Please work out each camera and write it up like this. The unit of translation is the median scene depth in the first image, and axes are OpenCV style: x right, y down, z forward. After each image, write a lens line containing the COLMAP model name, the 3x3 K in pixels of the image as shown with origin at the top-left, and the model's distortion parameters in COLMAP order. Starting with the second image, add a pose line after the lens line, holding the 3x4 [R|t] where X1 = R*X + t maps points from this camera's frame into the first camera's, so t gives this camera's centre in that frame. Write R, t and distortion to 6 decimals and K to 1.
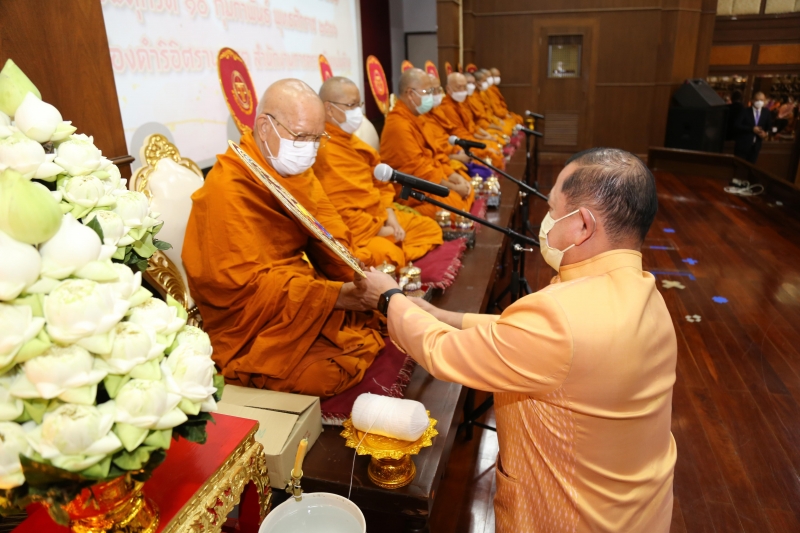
lens RADIAL K [[564.1, 0, 400.0], [0, 564.1, 266.5], [0, 0, 1]] dist [-0.124430, 0.086328]
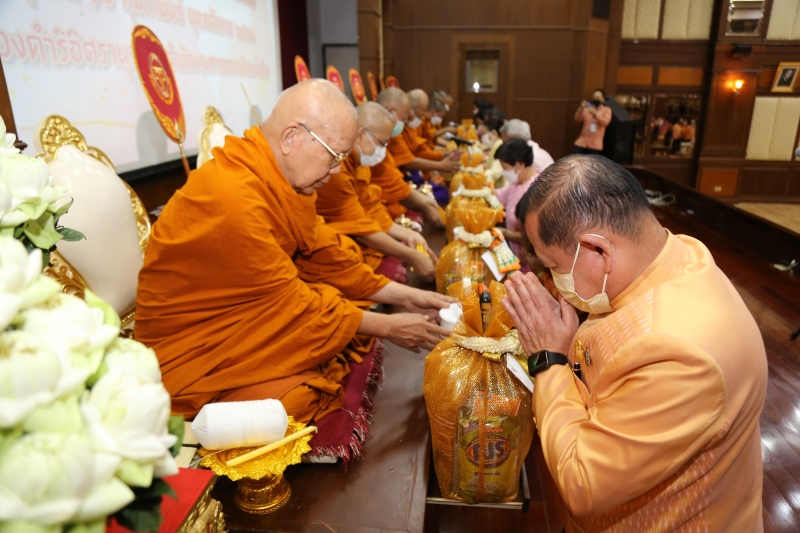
lens RADIAL K [[552.3, 0, 401.3], [0, 552.3, 270.3], [0, 0, 1]] dist [-0.125613, 0.076196]
pose [[0.985741, -0.024412, 0.166491, -0.060621], [0.029525, 0.999163, -0.028309, 0.020109], [-0.165661, 0.032821, 0.985636, 0.123613]]
